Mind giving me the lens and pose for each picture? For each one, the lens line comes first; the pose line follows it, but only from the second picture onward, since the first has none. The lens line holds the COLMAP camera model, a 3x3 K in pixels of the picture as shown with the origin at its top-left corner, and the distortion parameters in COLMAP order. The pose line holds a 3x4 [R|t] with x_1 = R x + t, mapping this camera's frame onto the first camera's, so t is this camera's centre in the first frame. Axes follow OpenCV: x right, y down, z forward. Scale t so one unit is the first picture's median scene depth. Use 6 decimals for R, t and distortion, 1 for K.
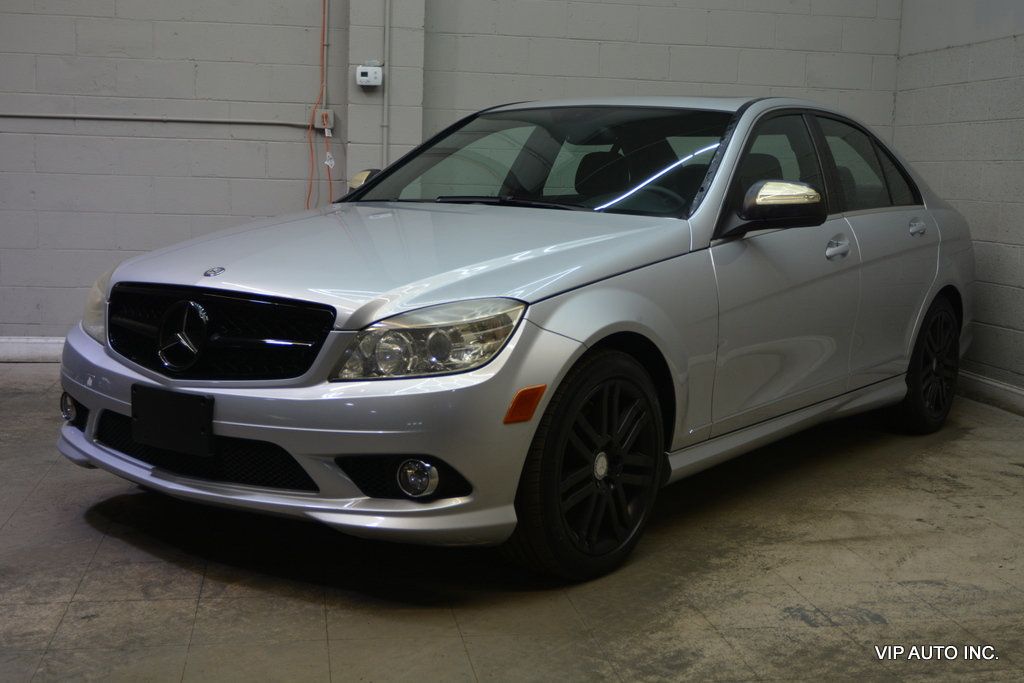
lens RADIAL K [[1287.6, 0, 512.0], [0, 1287.6, 341.5], [0, 0, 1]] dist [-0.005777, -0.005676]
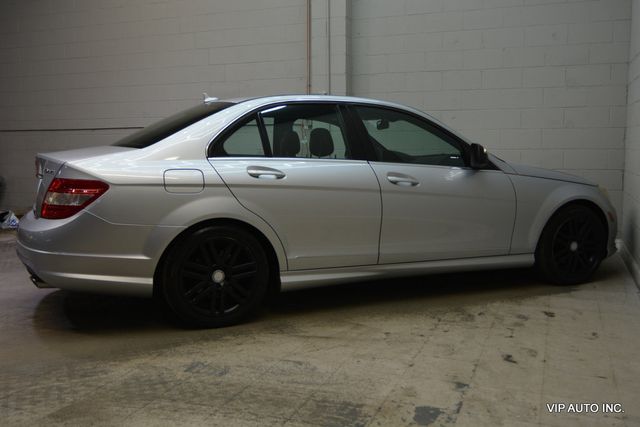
lens RADIAL K [[633.8, 0, 320.0], [0, 633.8, 213.5], [0, 0, 1]] dist [-0.013211, -0.000606]
pose [[0.857970, 0.021778, -0.513238, 0.727621], [-0.034480, 0.999289, -0.015237, -0.009217], [0.512542, 0.030769, 0.858111, 0.218704]]
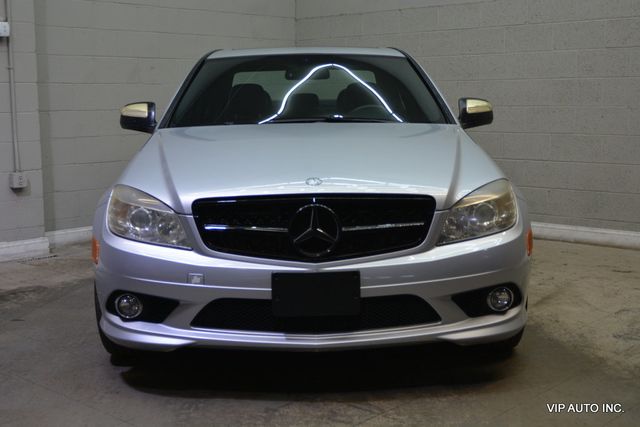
lens RADIAL K [[860.5, 0, 320.0], [0, 860.5, 213.5], [0, 0, 1]] dist [-0.007101, 0.009433]
pose [[0.790768, -0.119351, 0.600368, -0.676503], [0.112406, 0.992442, 0.049238, -0.056311], [-0.601707, 0.028549, 0.798207, 0.243219]]
